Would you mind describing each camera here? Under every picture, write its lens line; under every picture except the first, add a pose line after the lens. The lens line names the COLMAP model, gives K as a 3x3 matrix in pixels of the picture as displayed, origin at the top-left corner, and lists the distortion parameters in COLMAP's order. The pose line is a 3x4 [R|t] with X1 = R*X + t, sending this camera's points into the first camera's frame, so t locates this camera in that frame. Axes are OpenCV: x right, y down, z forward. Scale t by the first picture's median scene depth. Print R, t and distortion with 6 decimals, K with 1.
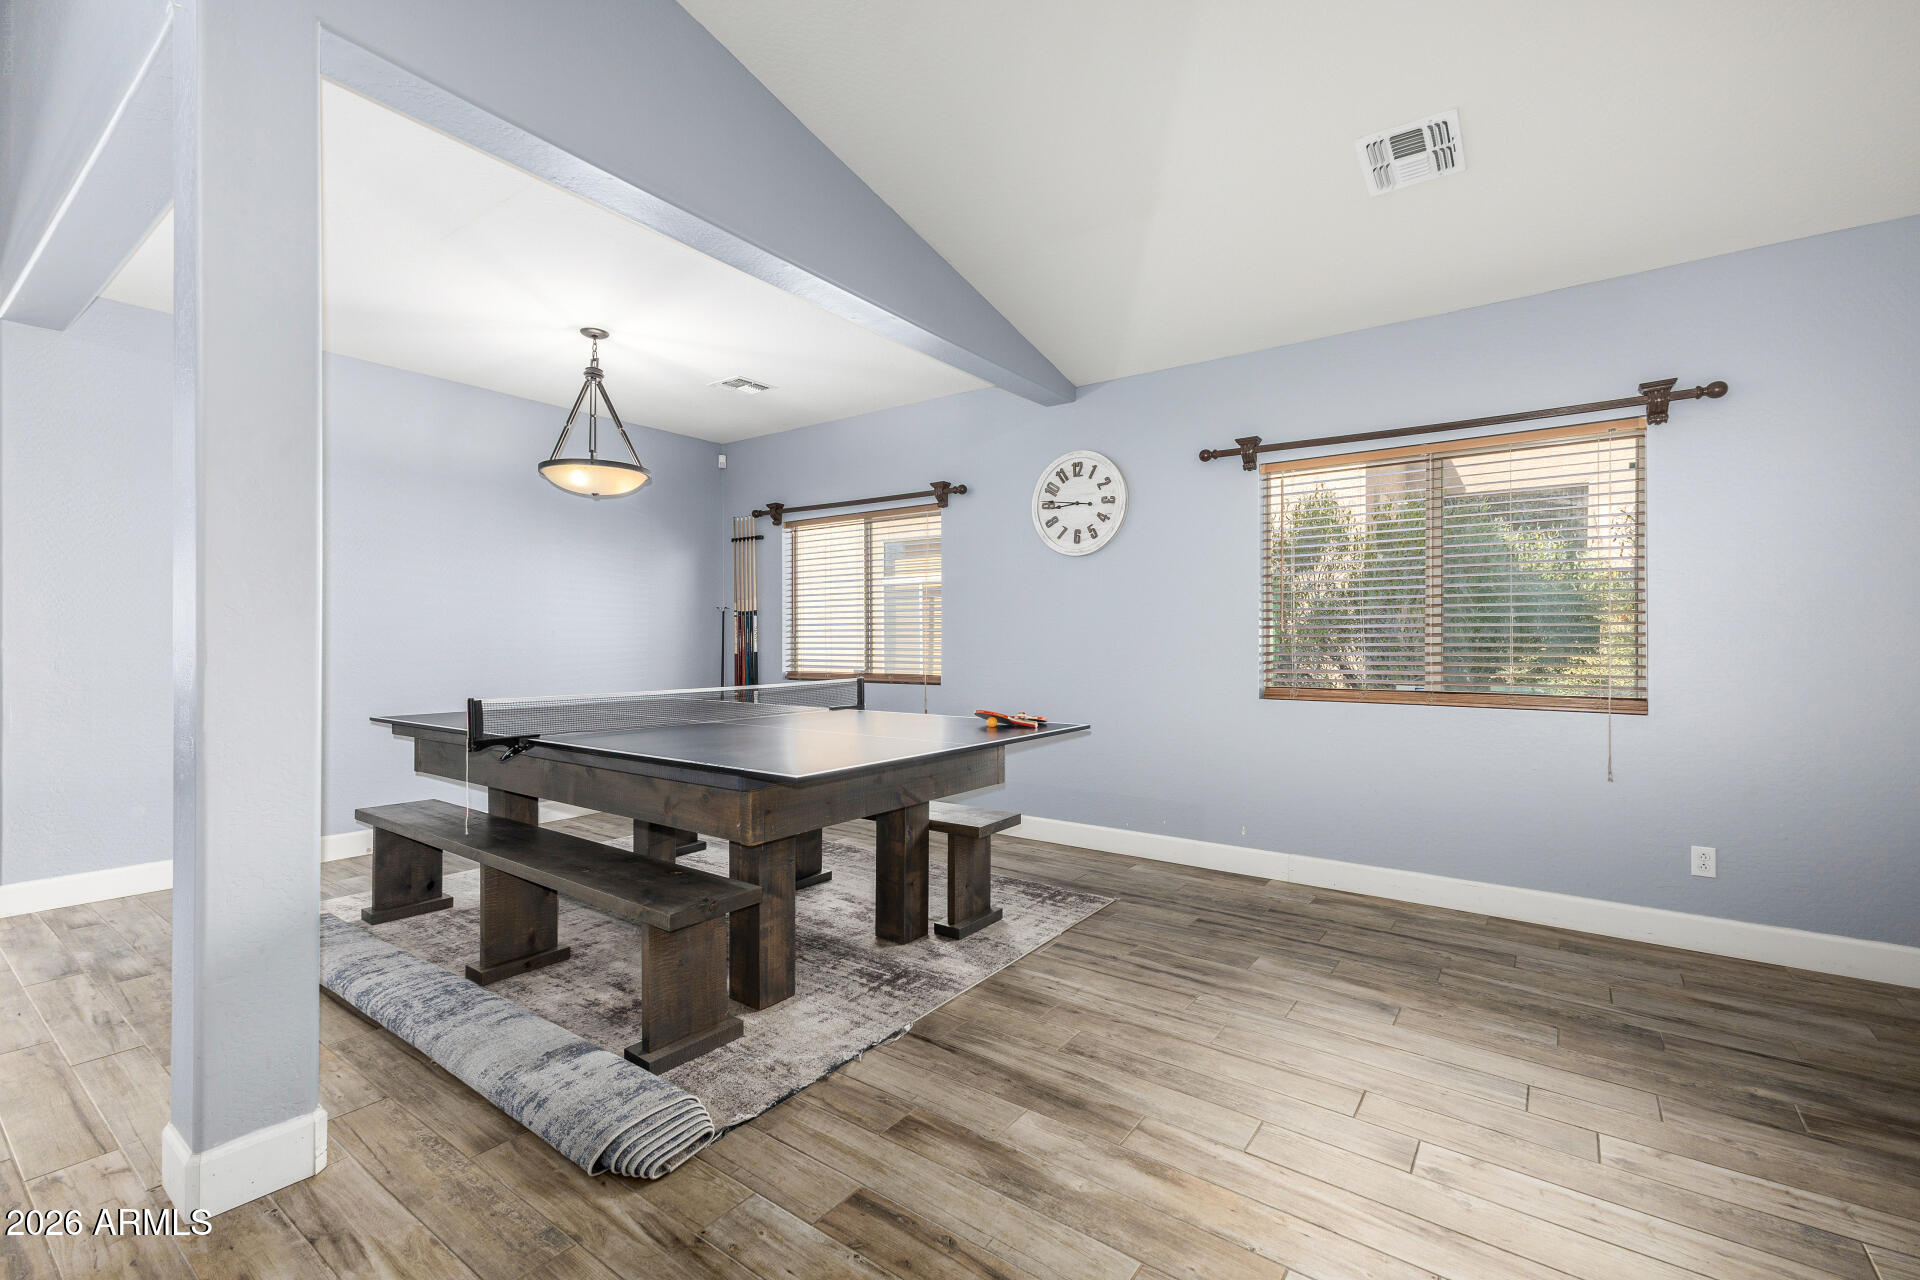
lens RADIAL K [[829.3, 0, 960.7], [0, 829.3, 641.3], [0, 0, 1]] dist [0.010089, -0.001507]
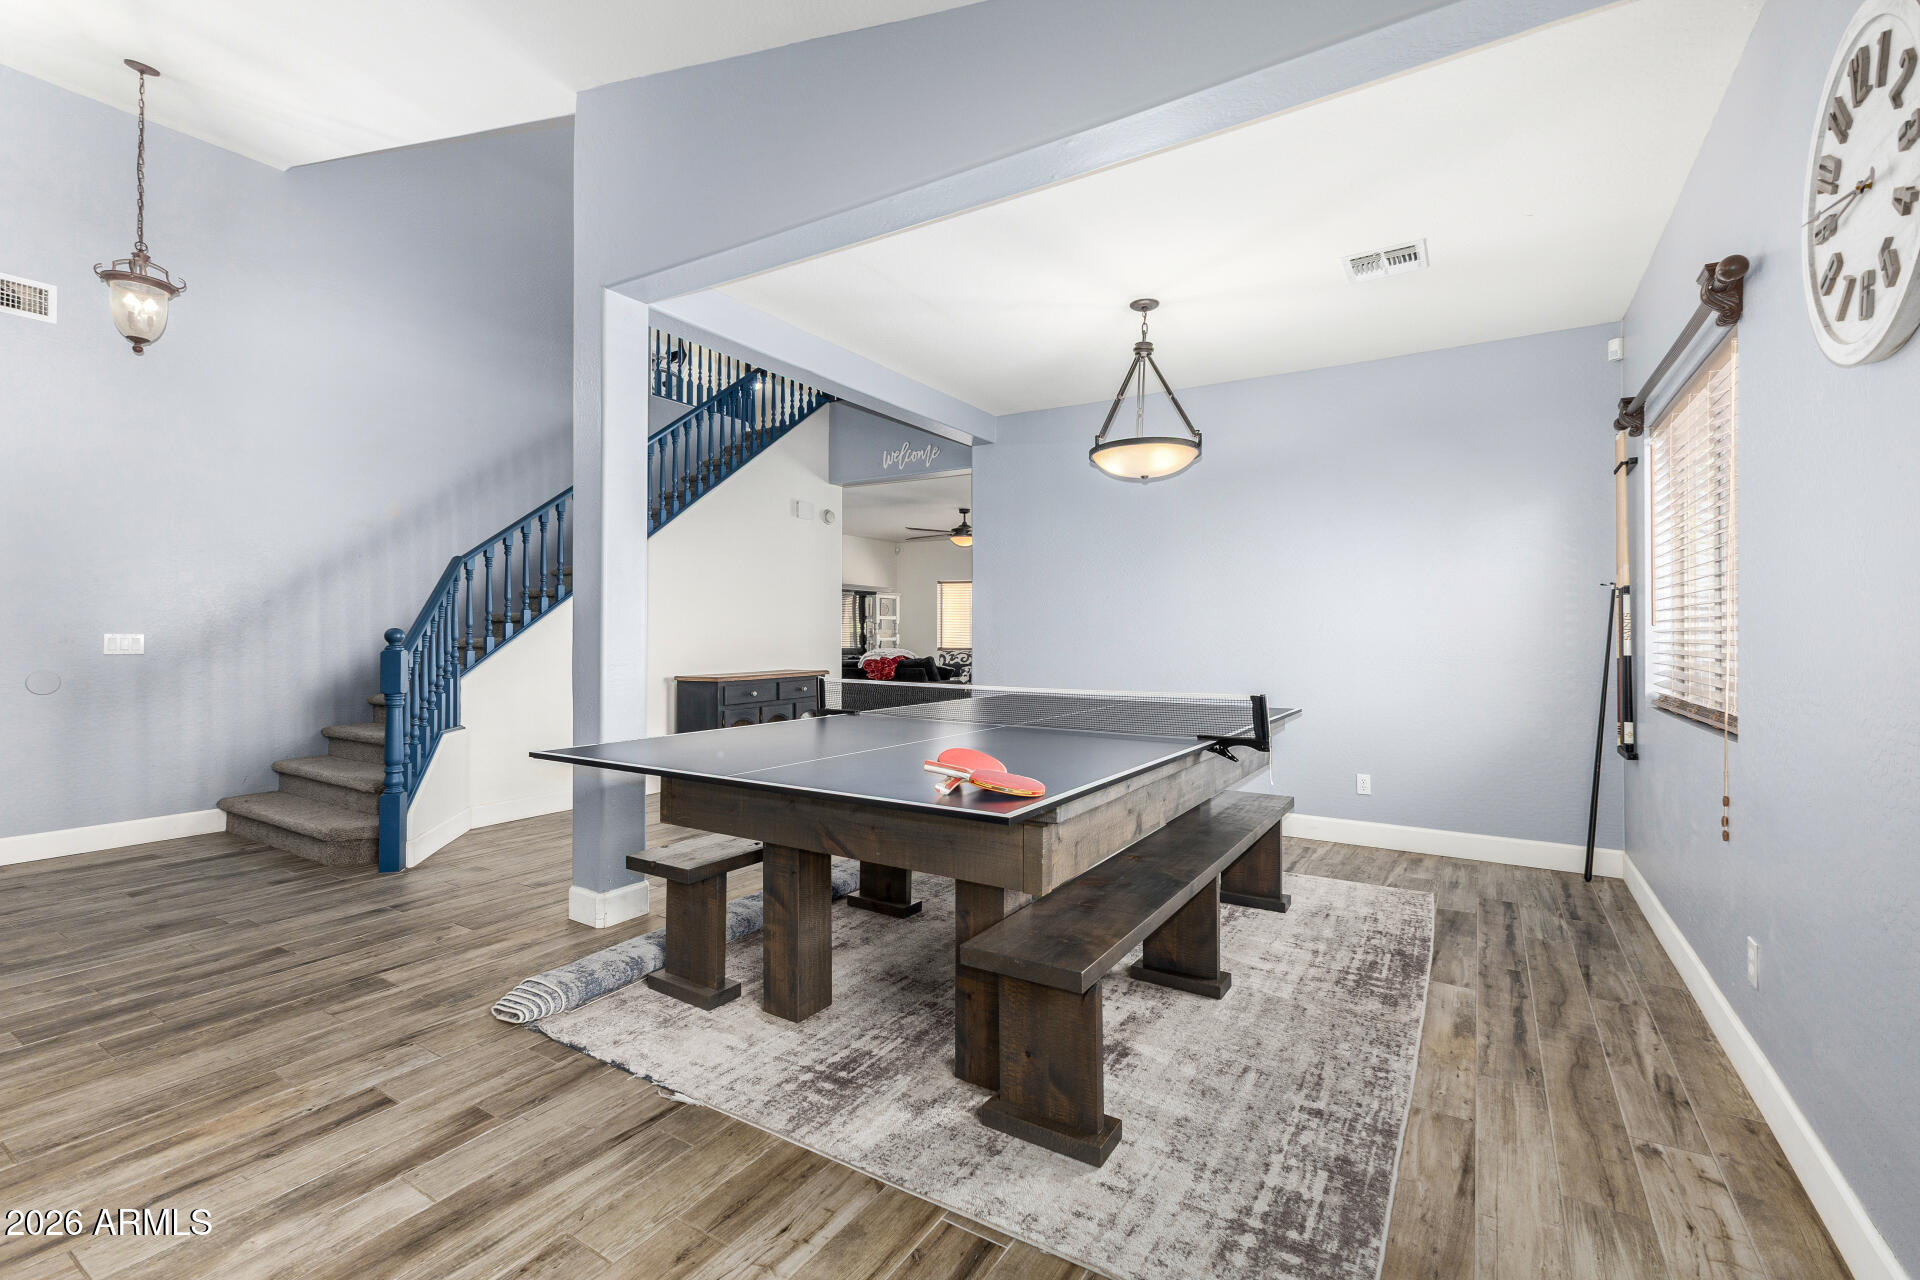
lens RADIAL K [[829.3, 0, 962.1], [0, 829.3, 630.0], [0, 0, 1]] dist [0.010089, -0.001507]
pose [[0.069037, -0.006180, -0.997595, 0.690165], [-0.004298, 0.999970, -0.006492, 0.001048], [0.997605, 0.004736, 0.069008, 1.067021]]
